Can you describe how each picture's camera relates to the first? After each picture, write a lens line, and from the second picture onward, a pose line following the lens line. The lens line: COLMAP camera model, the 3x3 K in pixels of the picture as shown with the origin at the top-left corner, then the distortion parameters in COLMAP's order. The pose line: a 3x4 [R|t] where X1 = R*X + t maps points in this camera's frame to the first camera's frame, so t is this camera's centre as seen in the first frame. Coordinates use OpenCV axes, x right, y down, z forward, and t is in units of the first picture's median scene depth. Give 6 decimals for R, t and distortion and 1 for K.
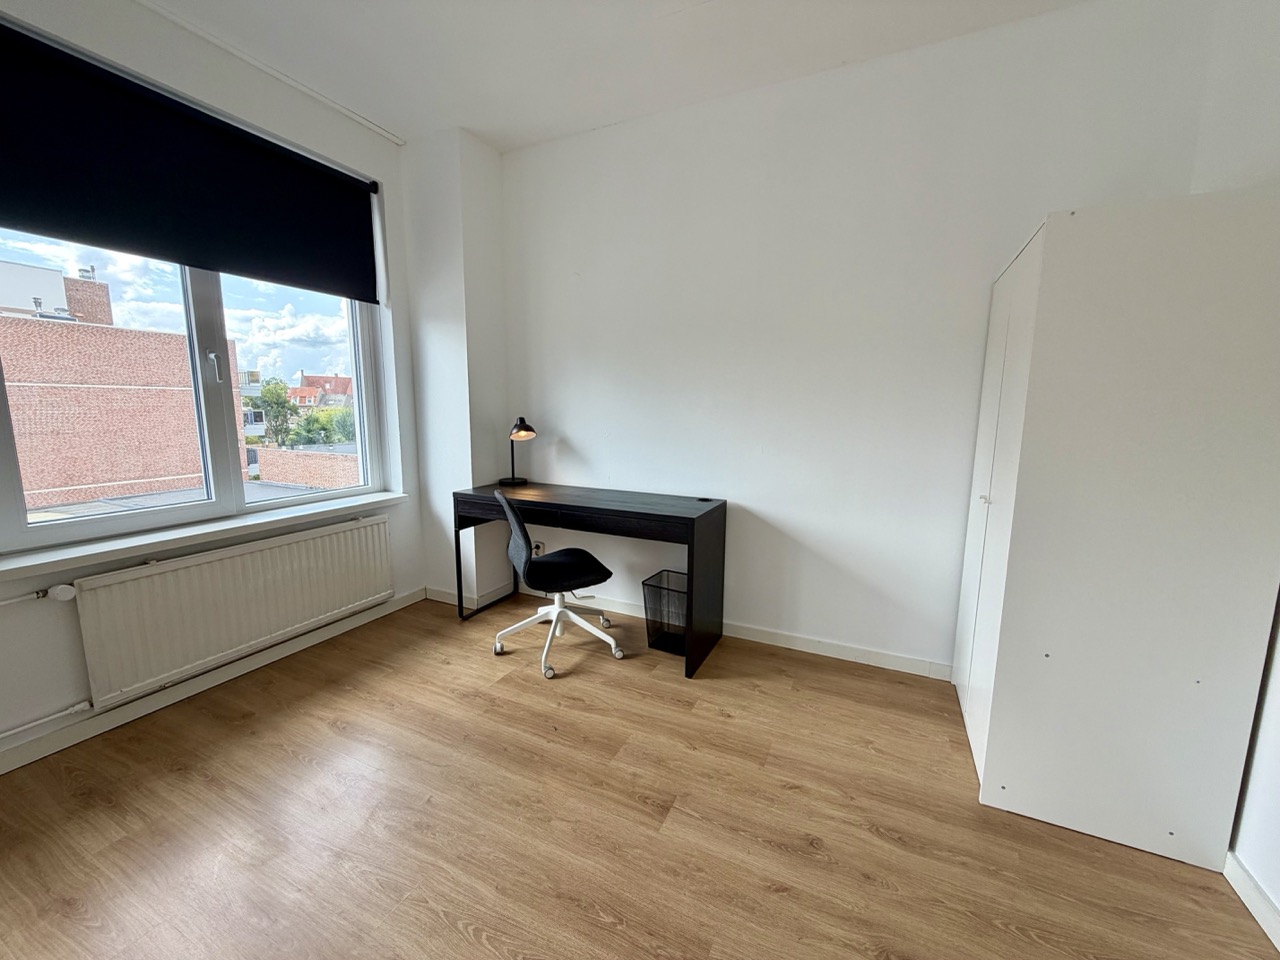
lens RADIAL K [[509.5, 0, 636.1], [0, 509.5, 478.2], [0, 0, 1]] dist [0.000417, 0.000078]
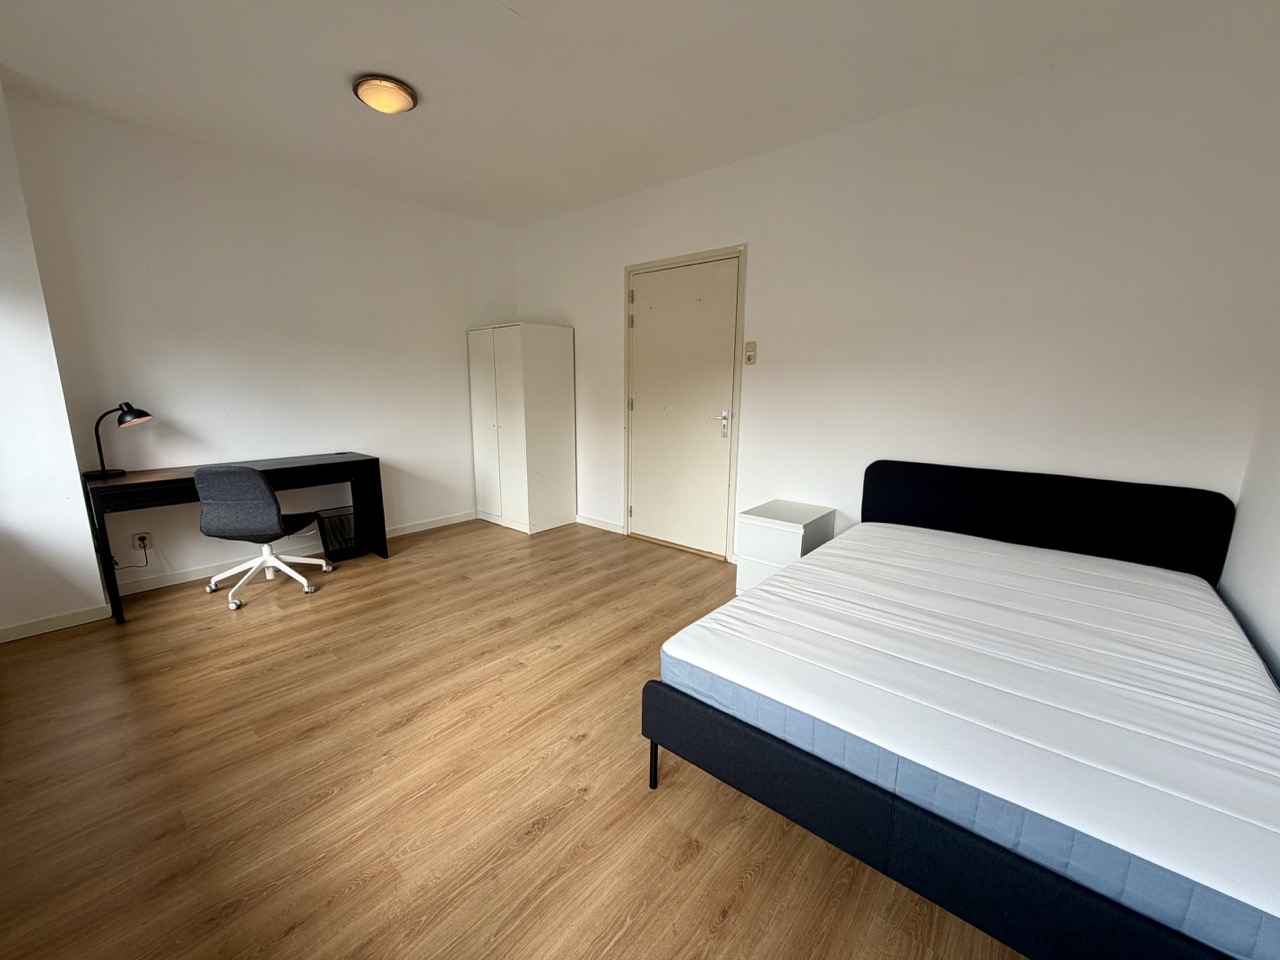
lens RADIAL K [[509.5, 0, 636.1], [0, 509.5, 478.2], [0, 0, 1]] dist [0.000417, 0.000078]
pose [[0.257397, -0.184929, 0.948445, -1.634035], [0.132678, 0.978984, 0.154877, -0.001387], [-0.957154, 0.085973, 0.276524, -0.308643]]
